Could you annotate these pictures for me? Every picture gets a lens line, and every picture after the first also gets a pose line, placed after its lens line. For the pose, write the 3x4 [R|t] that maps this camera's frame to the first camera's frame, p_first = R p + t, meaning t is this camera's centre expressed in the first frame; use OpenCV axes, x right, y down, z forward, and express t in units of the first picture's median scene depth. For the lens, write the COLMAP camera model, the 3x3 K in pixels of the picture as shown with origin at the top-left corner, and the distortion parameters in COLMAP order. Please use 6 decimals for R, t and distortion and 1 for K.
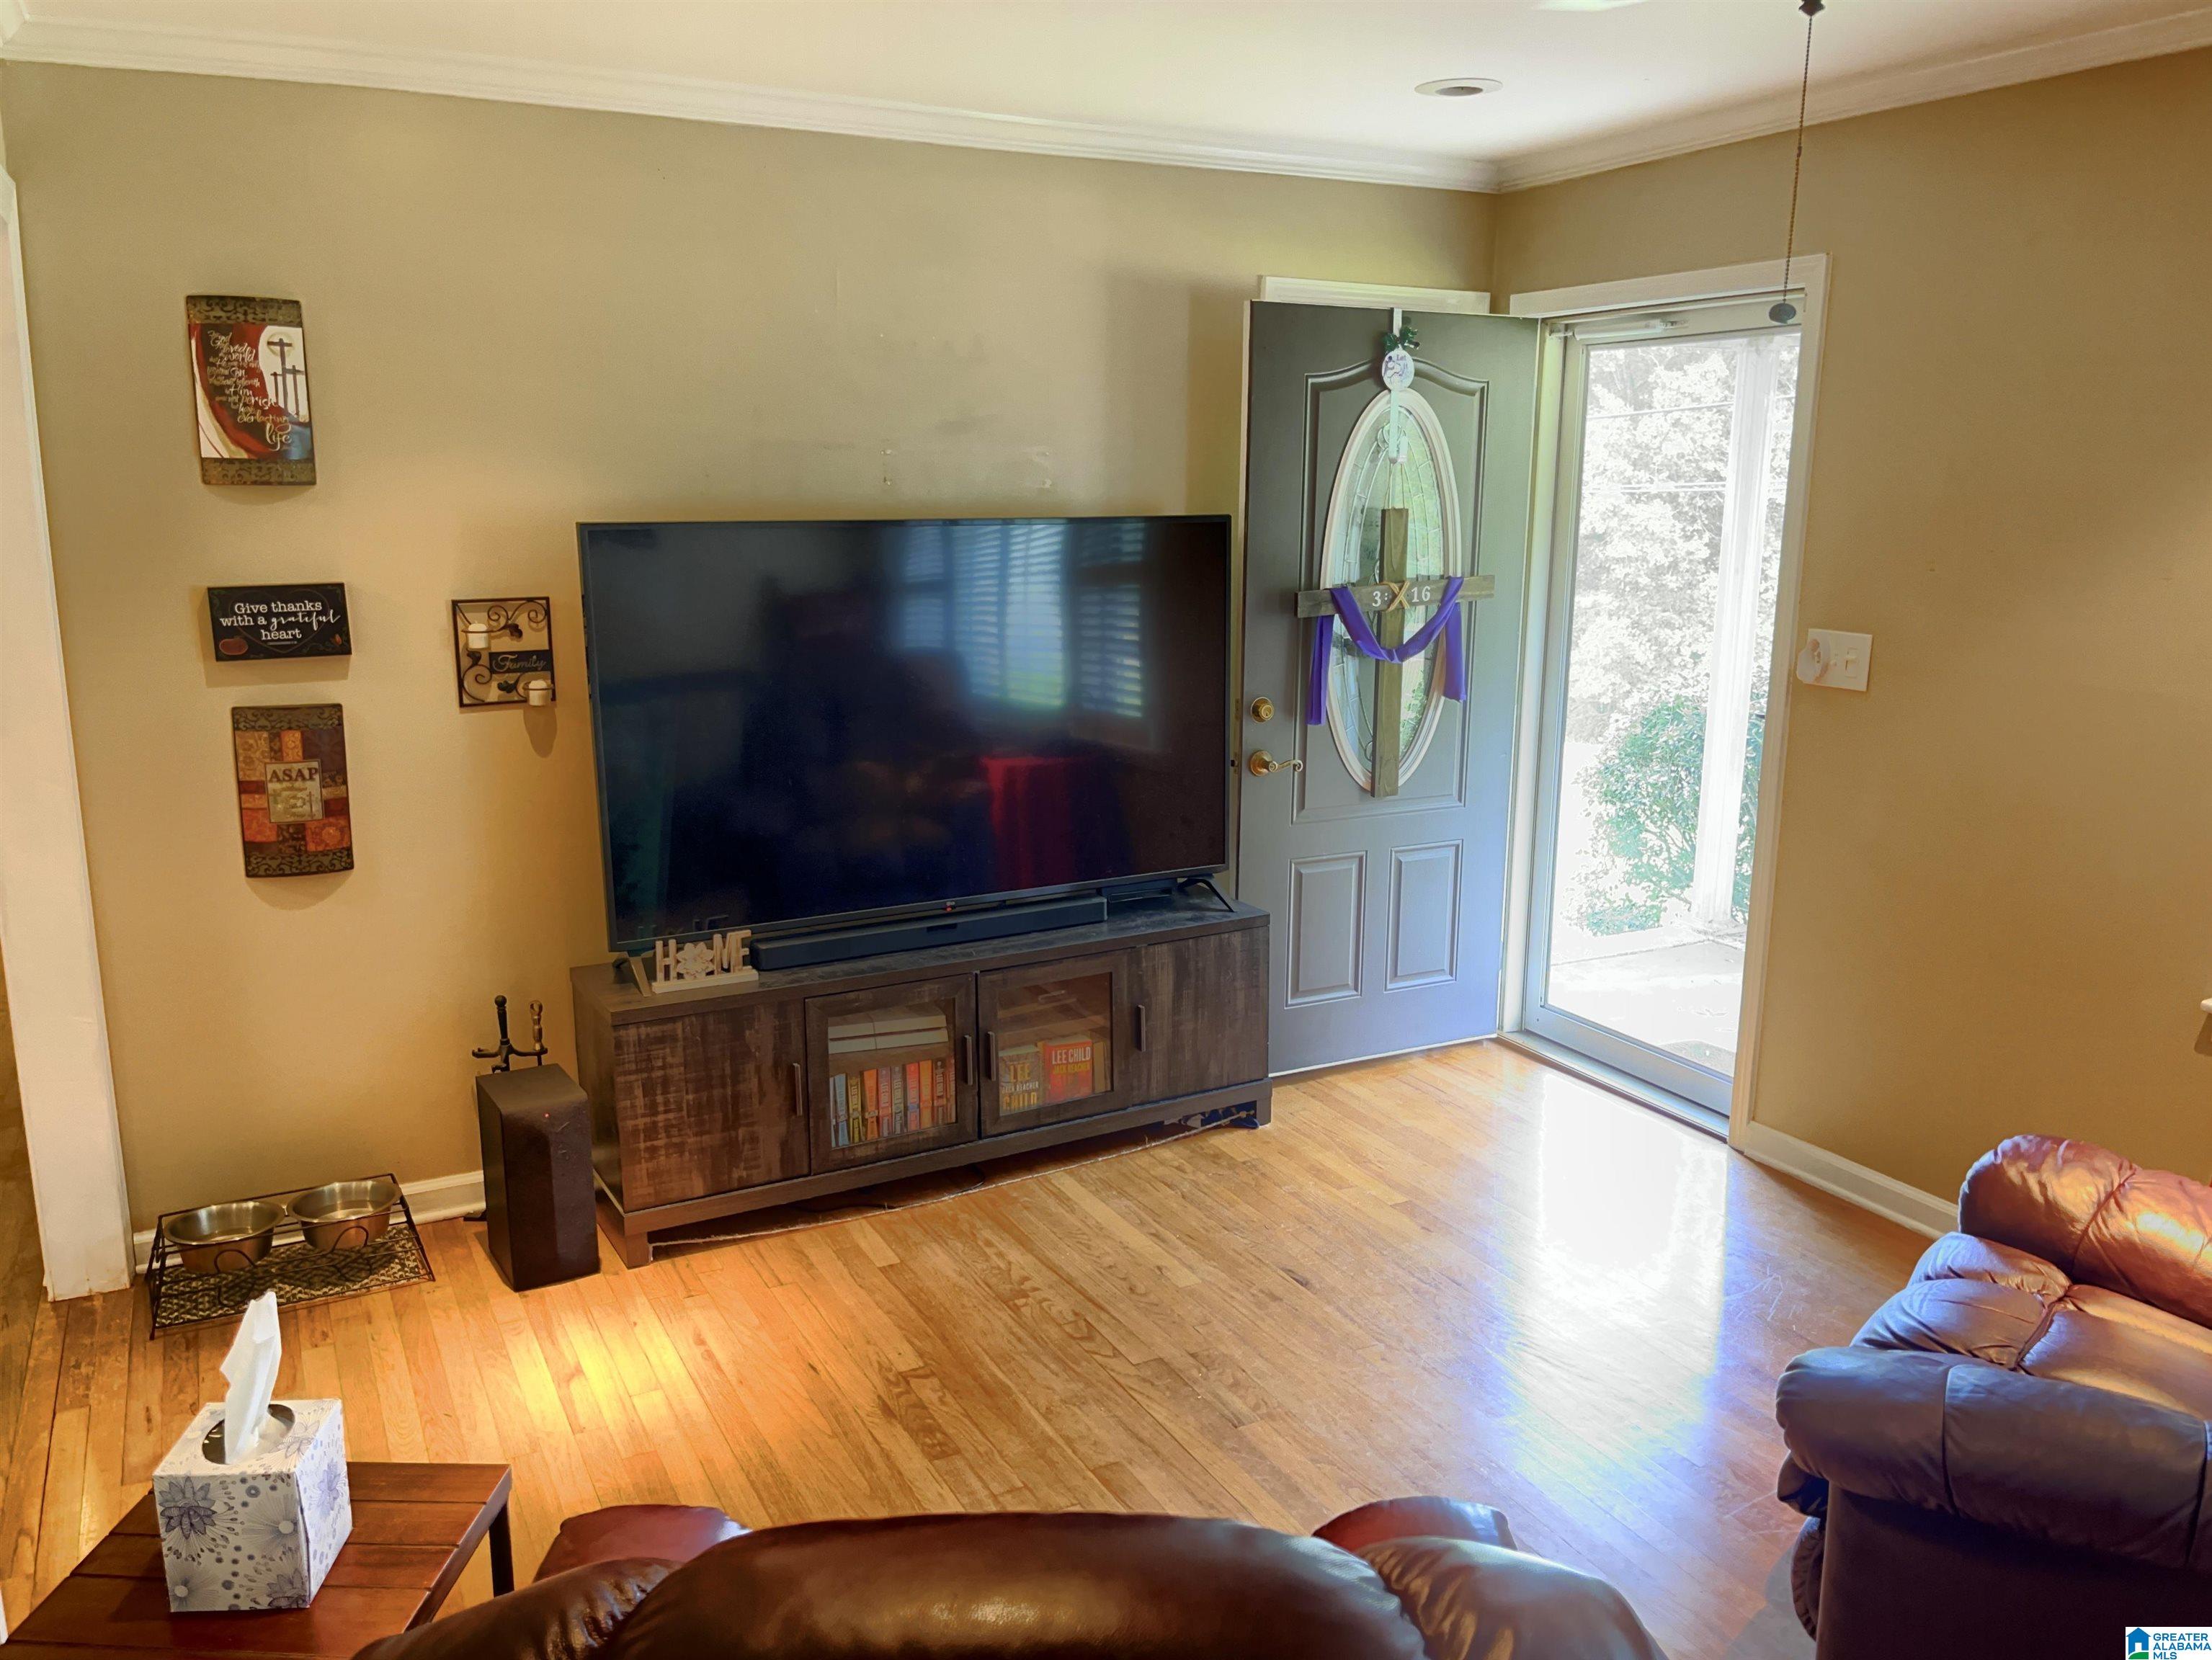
lens RADIAL K [[1660.8, 0, 1115.6], [0, 1660.8, 830.0], [0, 0, 1]] dist [0.041023, -0.072960]
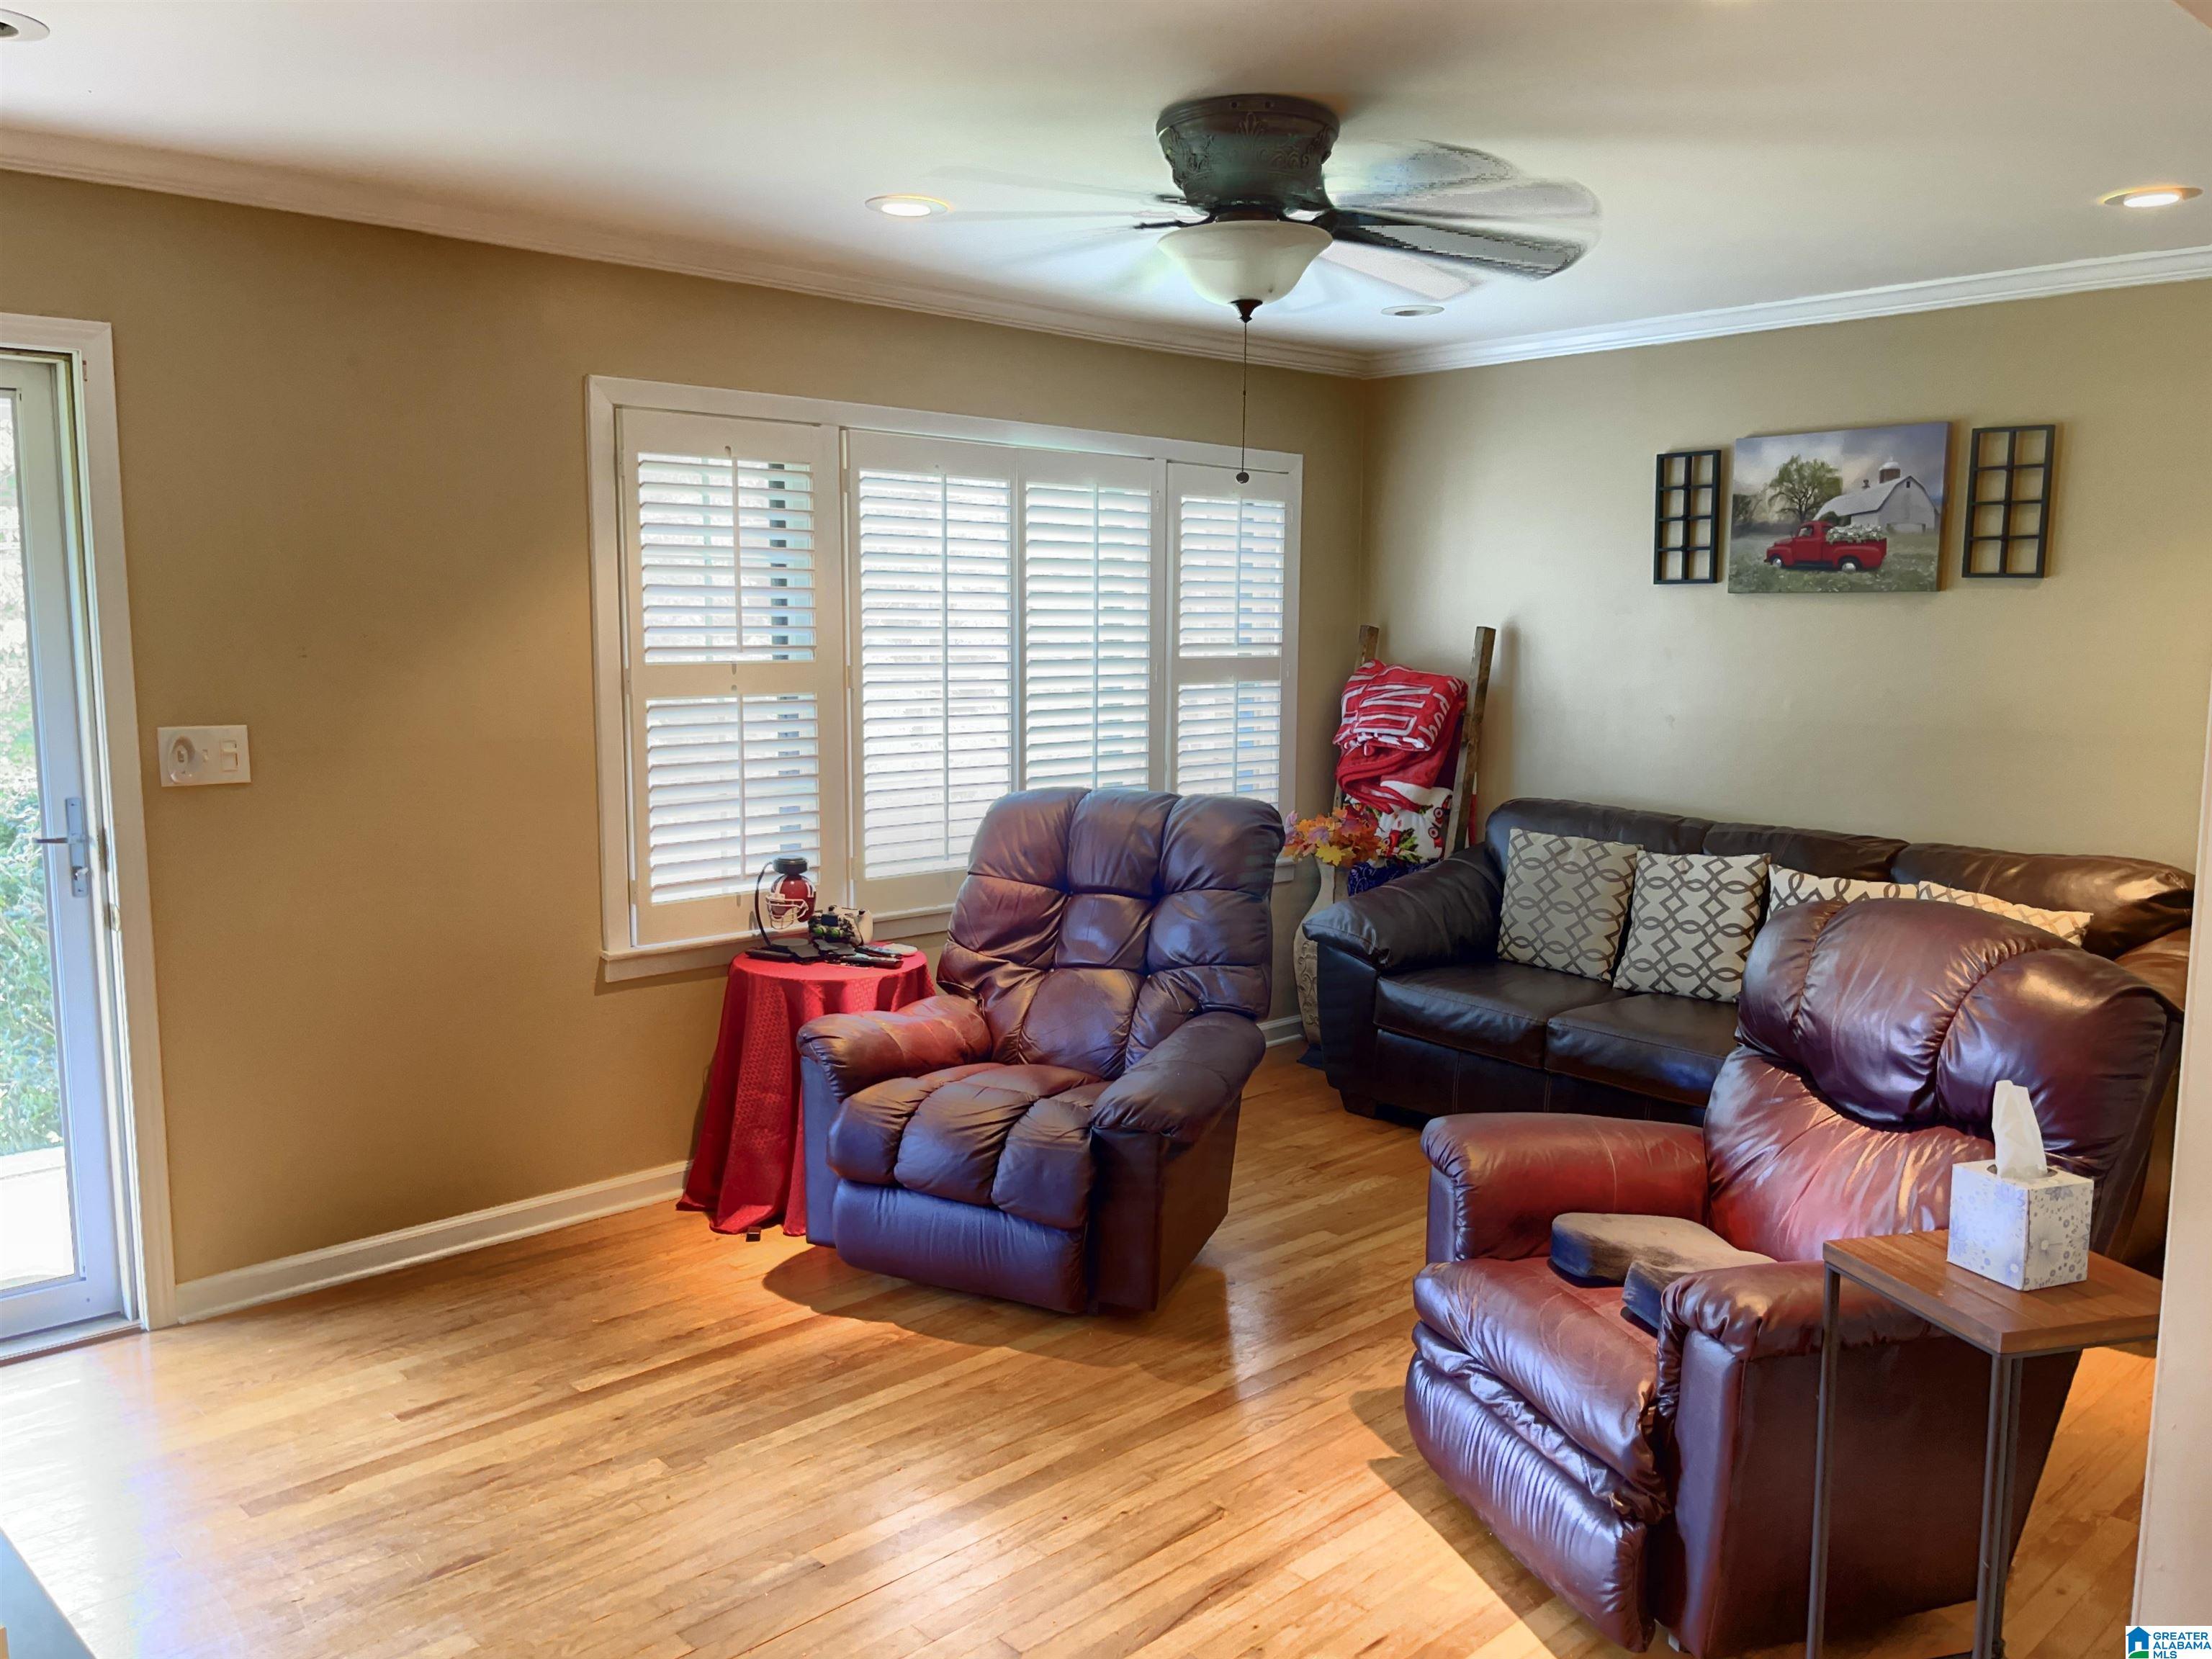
lens RADIAL K [[1660.9, 0, 1115.6], [0, 1660.9, 829.5], [0, 0, 1]] dist [0.041023, -0.072960]
pose [[-0.246889, -0.128838, 0.960441, -0.673346], [0.196444, 0.963889, 0.179798, -0.144007], [-0.948923, 0.233063, -0.212664, 0.791193]]
